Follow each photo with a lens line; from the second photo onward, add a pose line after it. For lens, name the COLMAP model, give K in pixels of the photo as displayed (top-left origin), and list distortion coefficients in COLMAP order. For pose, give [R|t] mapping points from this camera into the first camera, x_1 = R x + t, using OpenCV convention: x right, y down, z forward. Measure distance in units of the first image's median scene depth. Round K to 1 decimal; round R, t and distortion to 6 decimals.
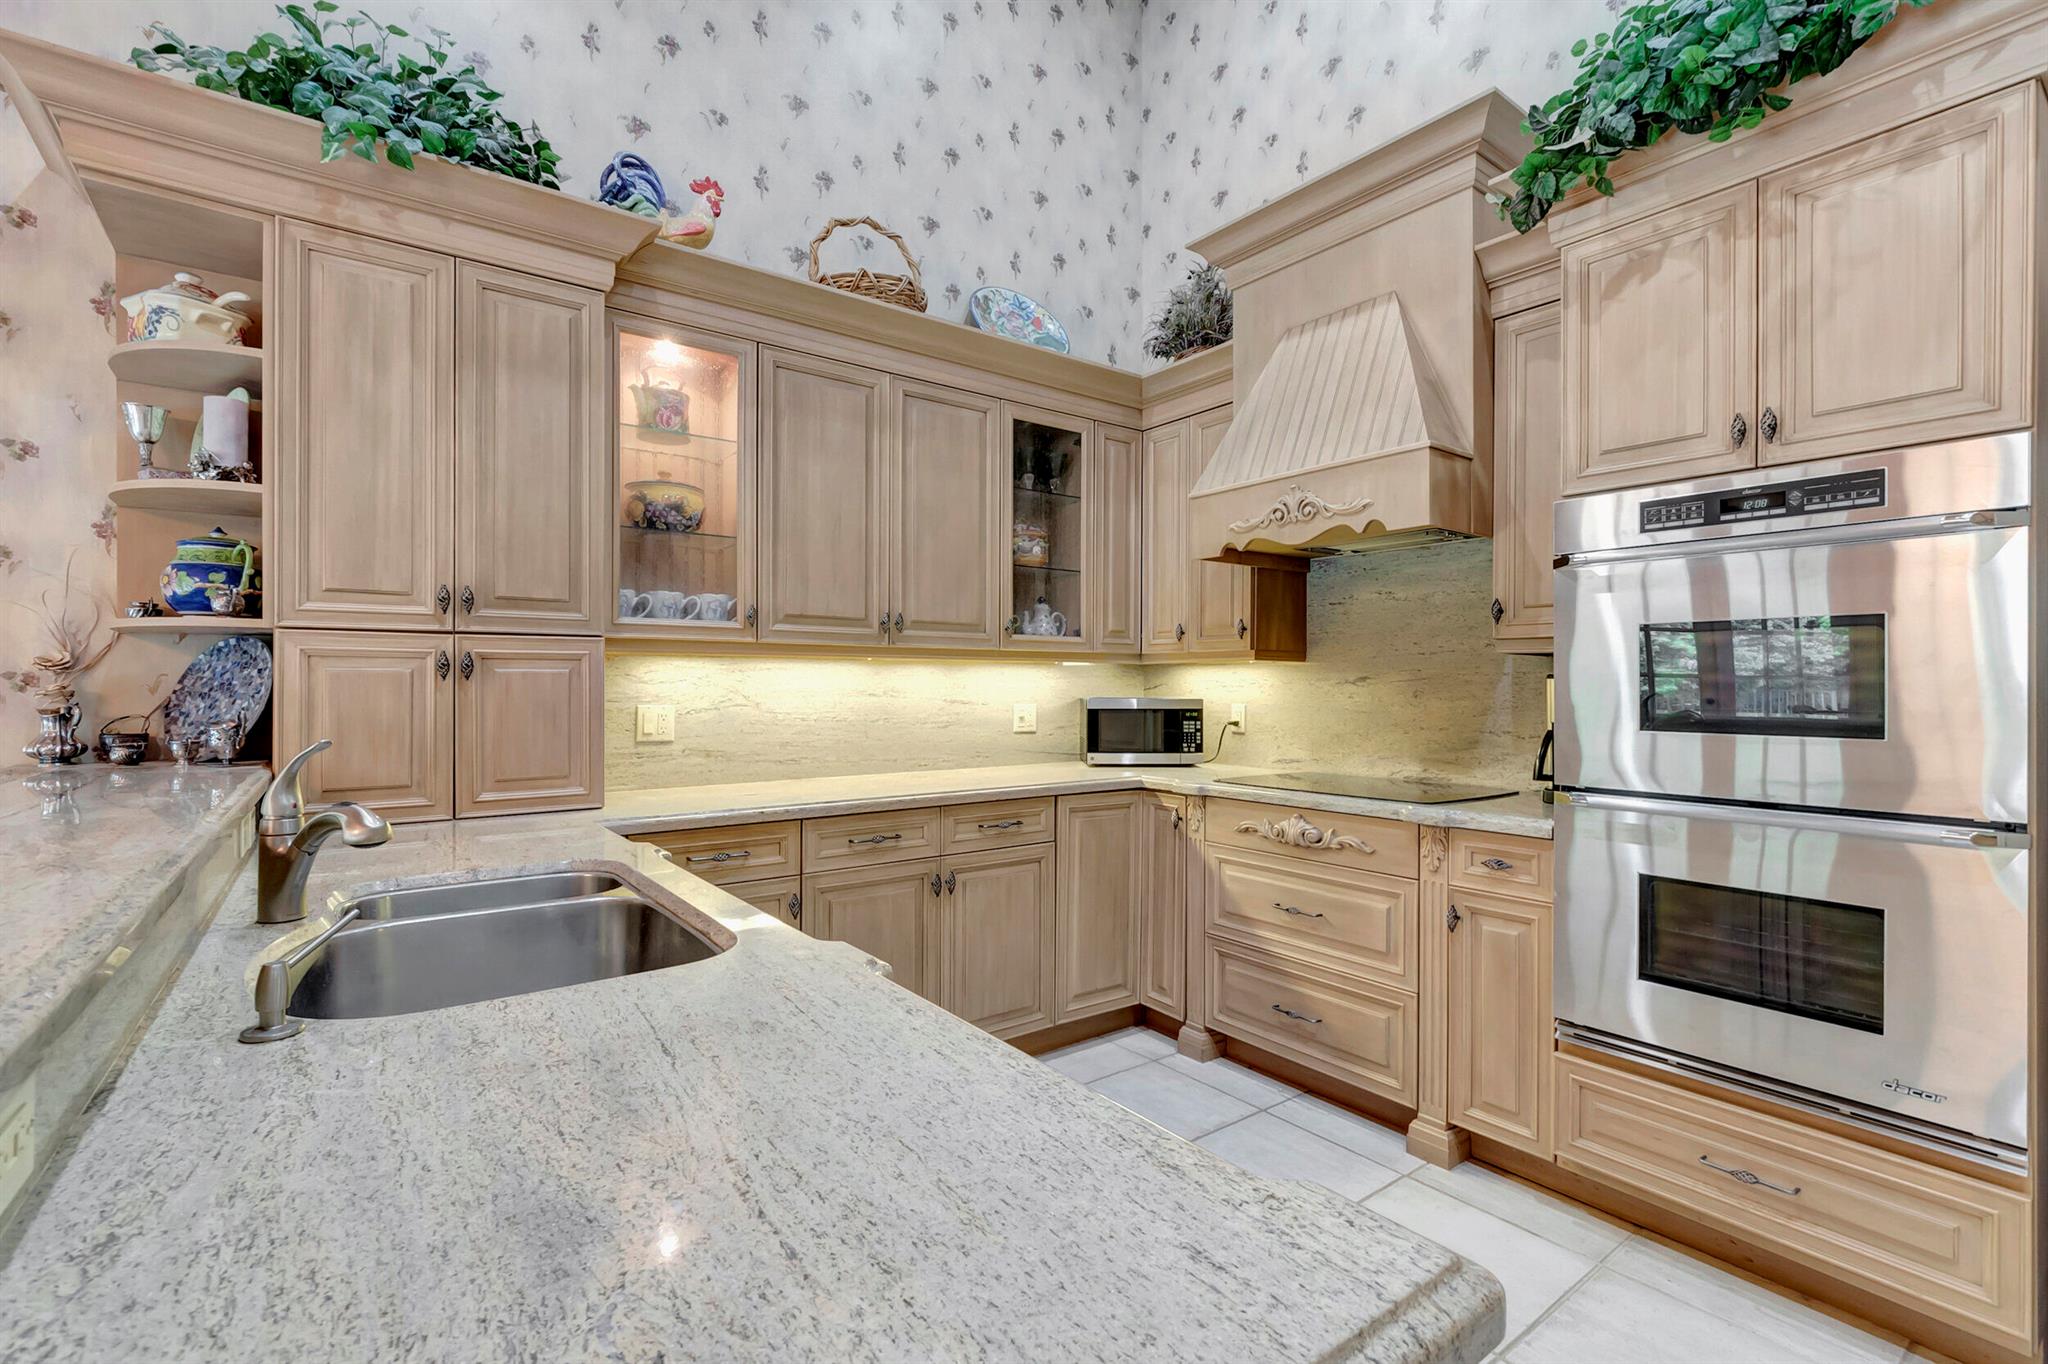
lens RADIAL K [[902.5, 0, 1025.0], [0, 902.5, 686.0], [0, 0, 1]] dist [-0.006676, 0.000803]
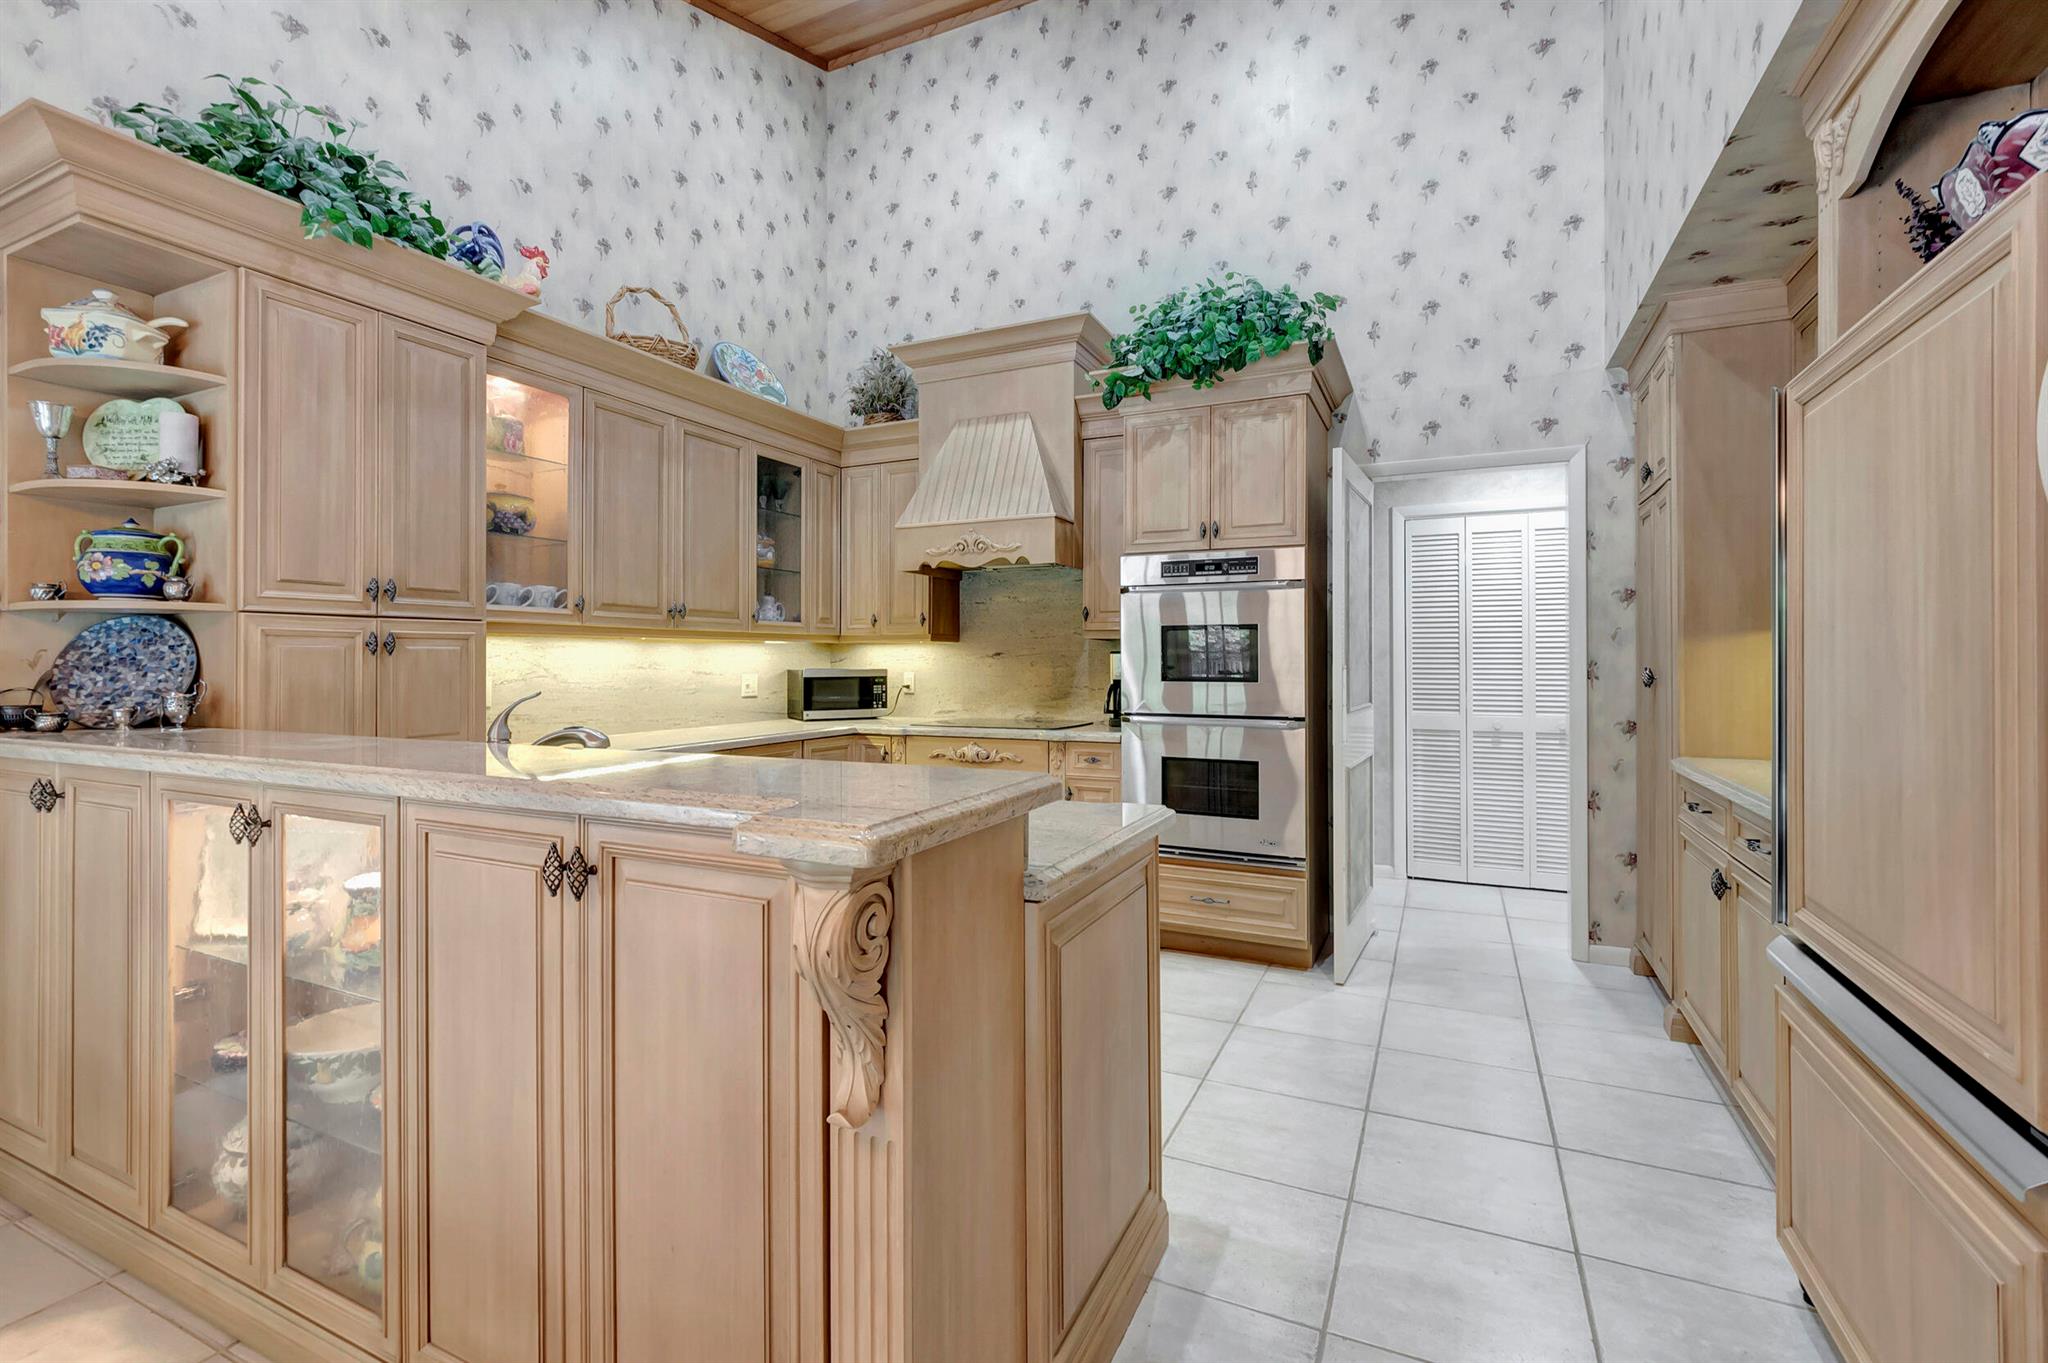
lens RADIAL K [[902.5, 0, 1023.2], [0, 902.5, 664.8], [0, 0, 1]] dist [-0.006676, 0.000803]
pose [[0.880284, -0.005991, 0.474409, -0.392122], [0.004432, 0.999980, 0.004405, 0.004382], [-0.474426, -0.001775, 0.880294, -0.442729]]
